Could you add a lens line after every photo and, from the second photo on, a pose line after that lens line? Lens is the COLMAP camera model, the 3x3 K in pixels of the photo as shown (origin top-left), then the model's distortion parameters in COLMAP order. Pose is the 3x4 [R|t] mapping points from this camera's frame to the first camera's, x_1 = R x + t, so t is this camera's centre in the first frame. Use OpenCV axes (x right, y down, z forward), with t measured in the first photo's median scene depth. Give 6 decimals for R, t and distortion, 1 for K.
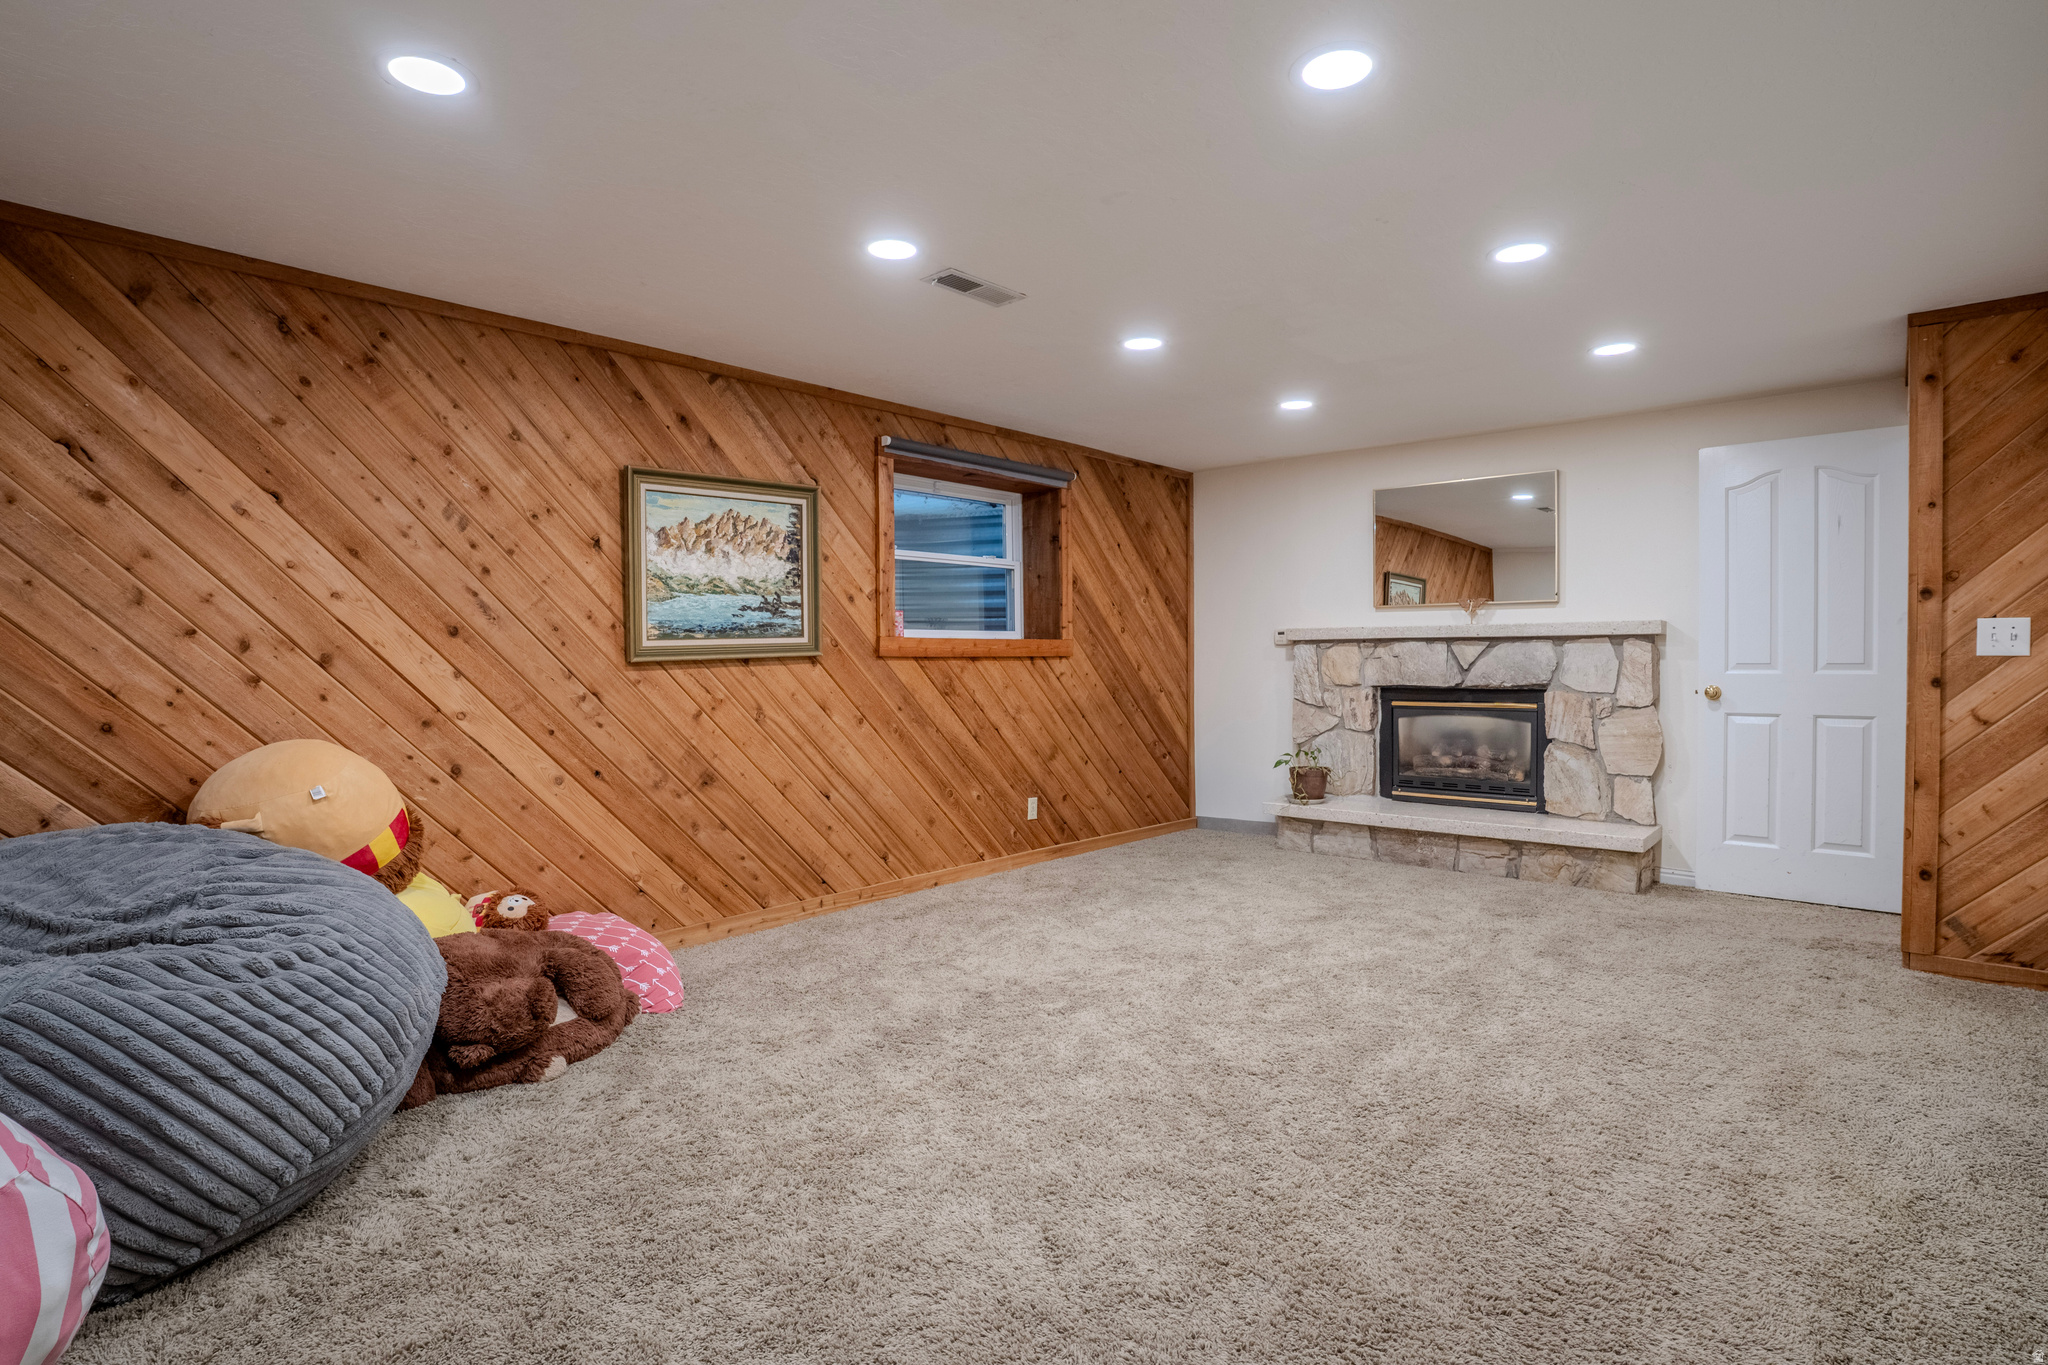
lens RADIAL K [[1032.1, 0, 1052.4], [0, 1032.1, 665.8], [0, 0, 1]] dist [-0.024627, 0.001863]
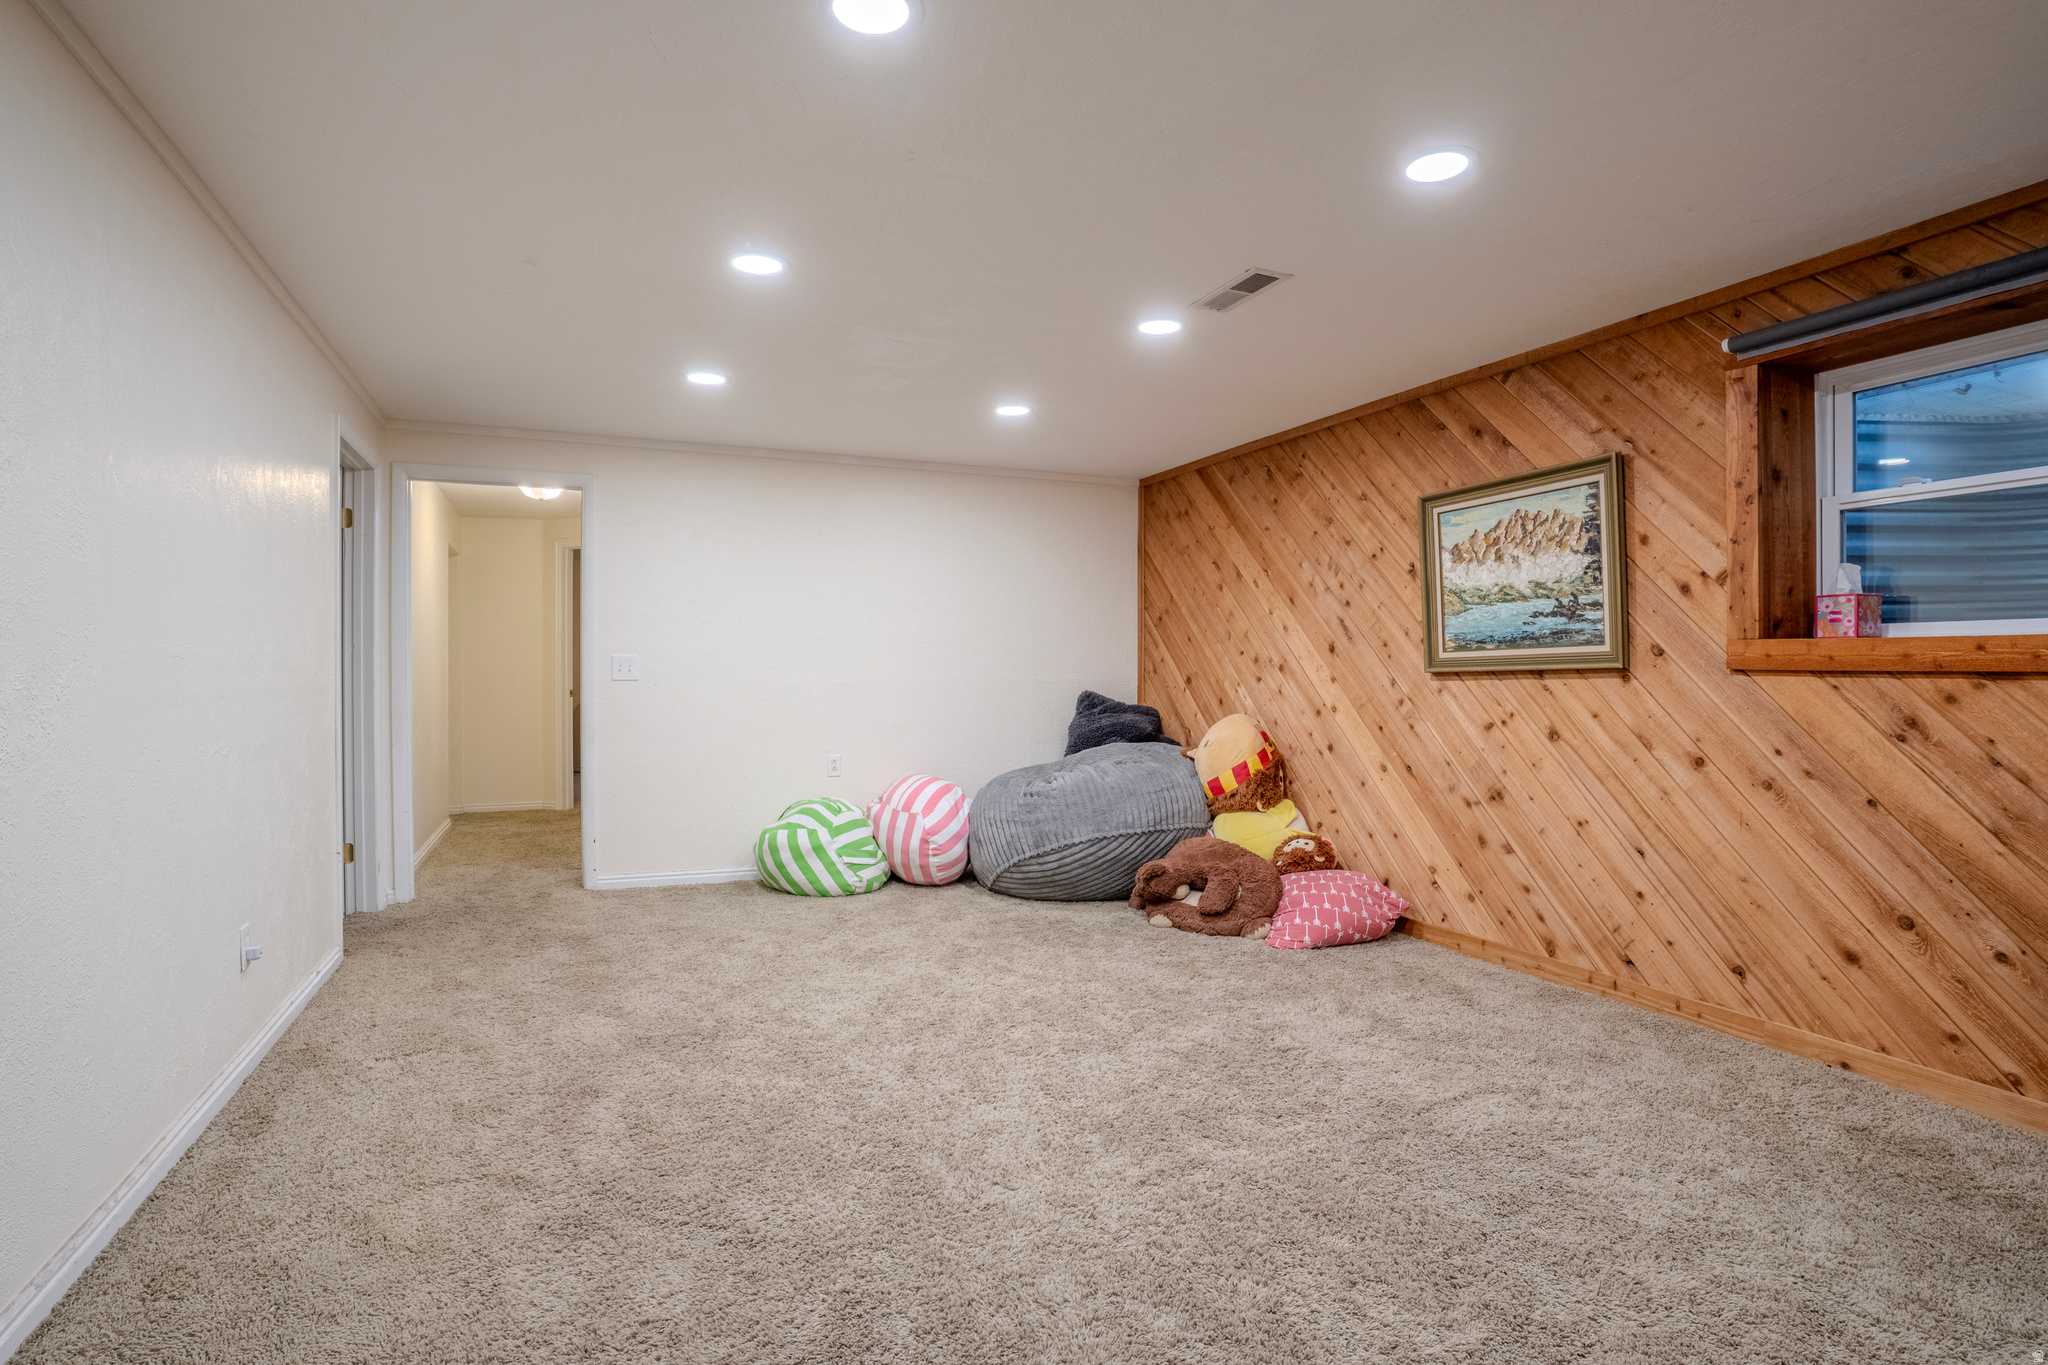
lens RADIAL K [[1032.1, 0, 1052.4], [0, 1032.1, 665.8], [0, 0, 1]] dist [-0.024627, 0.001863]
pose [[-0.410898, 0.005621, -0.911664, 0.620584], [-0.007159, 0.999930, 0.009391, -0.014657], [0.911653, 0.010385, -0.410829, 0.876581]]
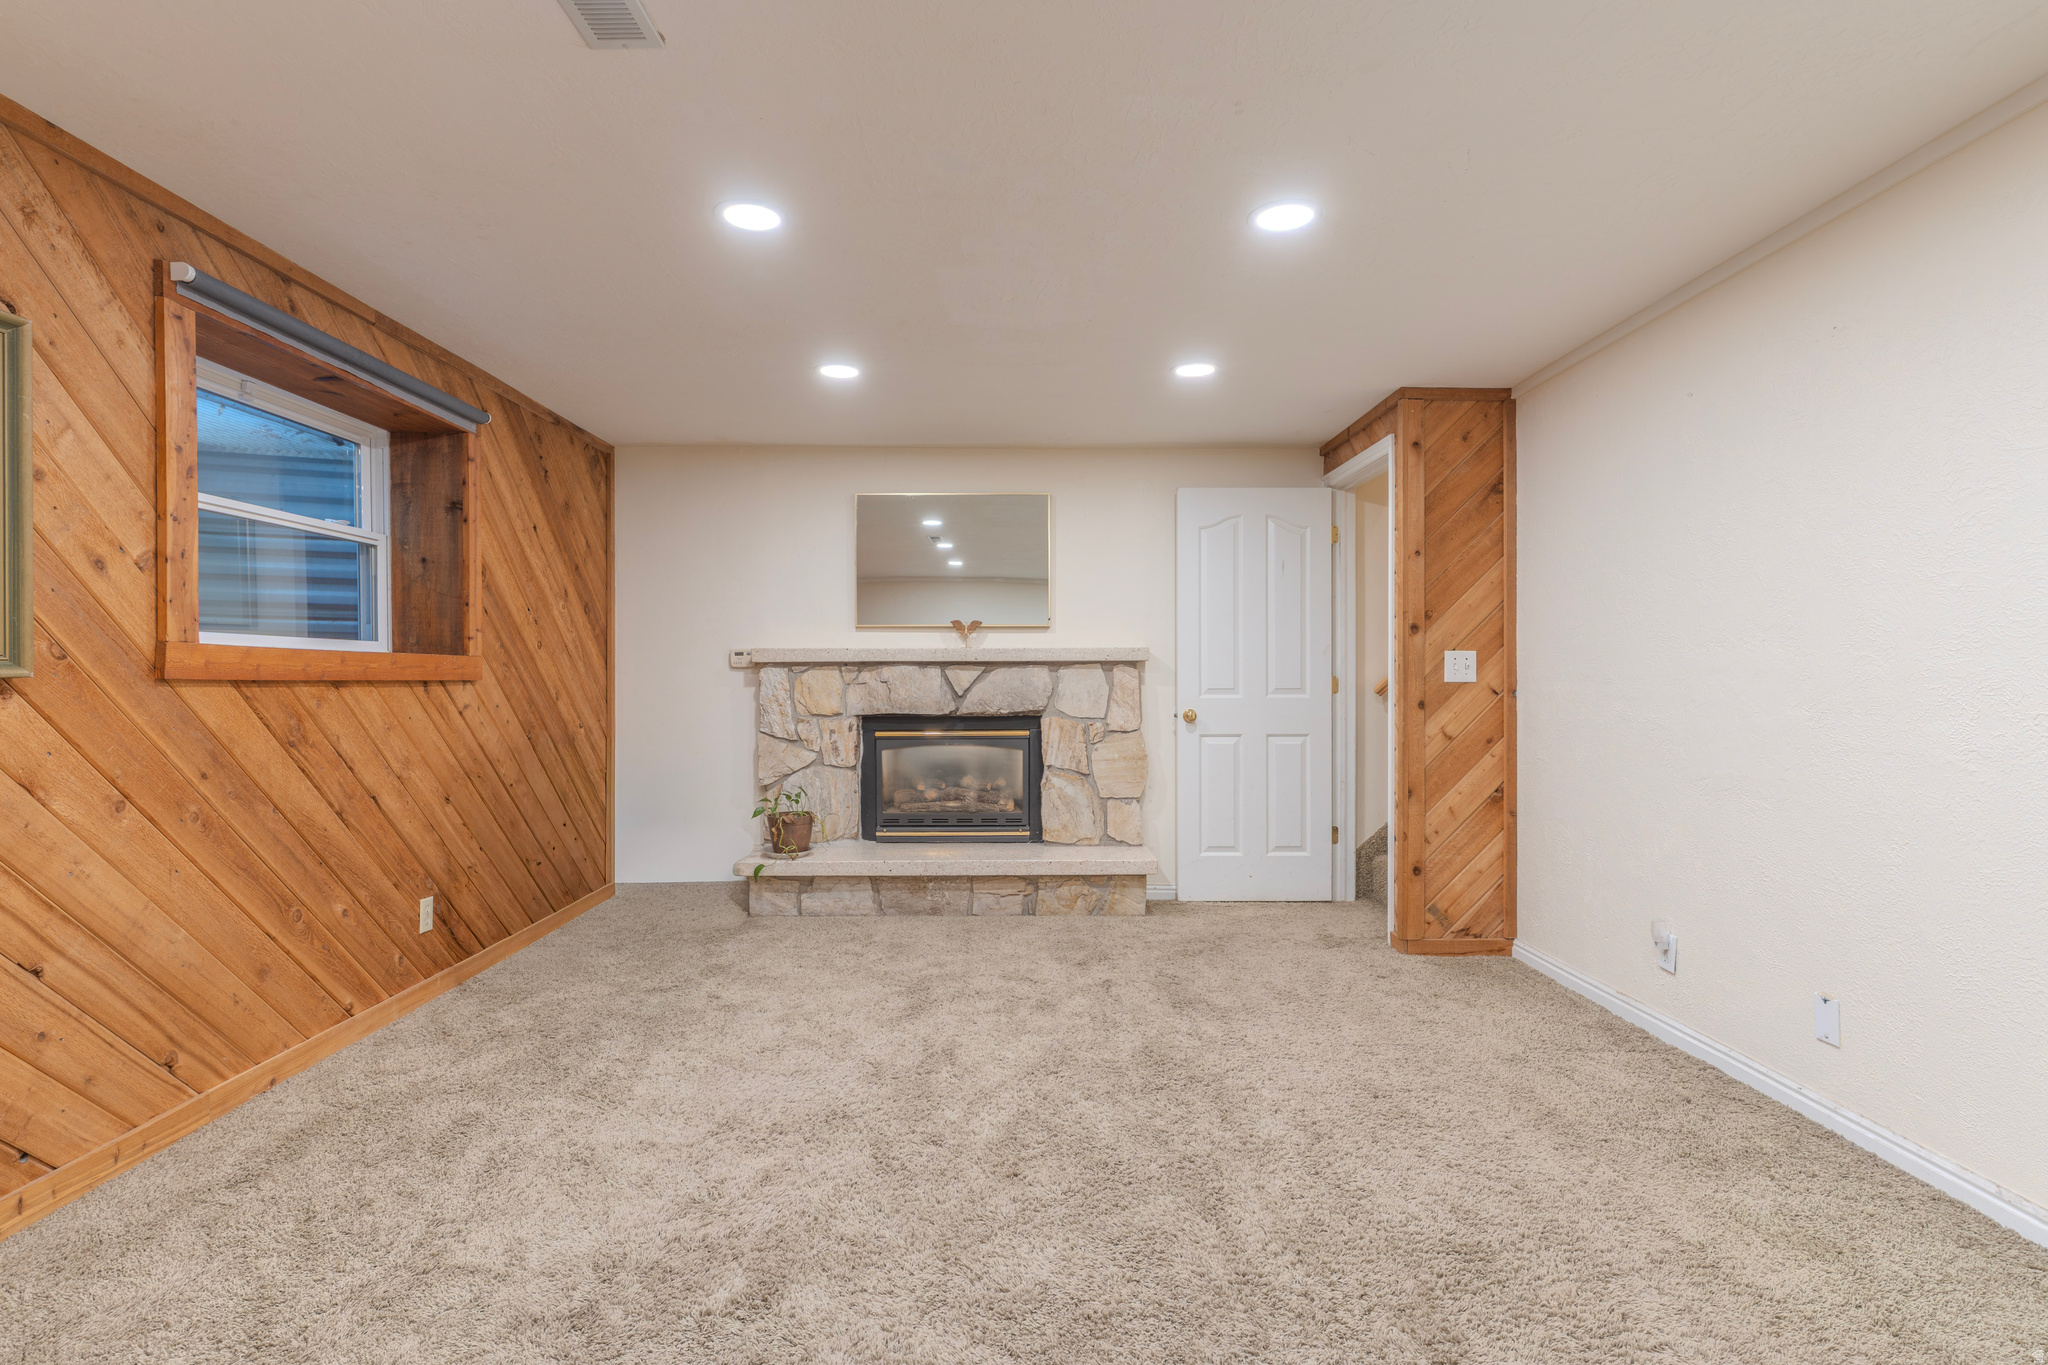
lens RADIAL K [[981.1, 0, 1026.9], [0, 981.1, 675.9], [0, 0, 1]] dist [-0.001891, 0.005208]
pose [[0.756934, 0.006512, 0.653459, -0.162804], [0.003793, 0.999890, -0.014358, -0.001894], [-0.653480, 0.013346, 0.756826, 0.336824]]
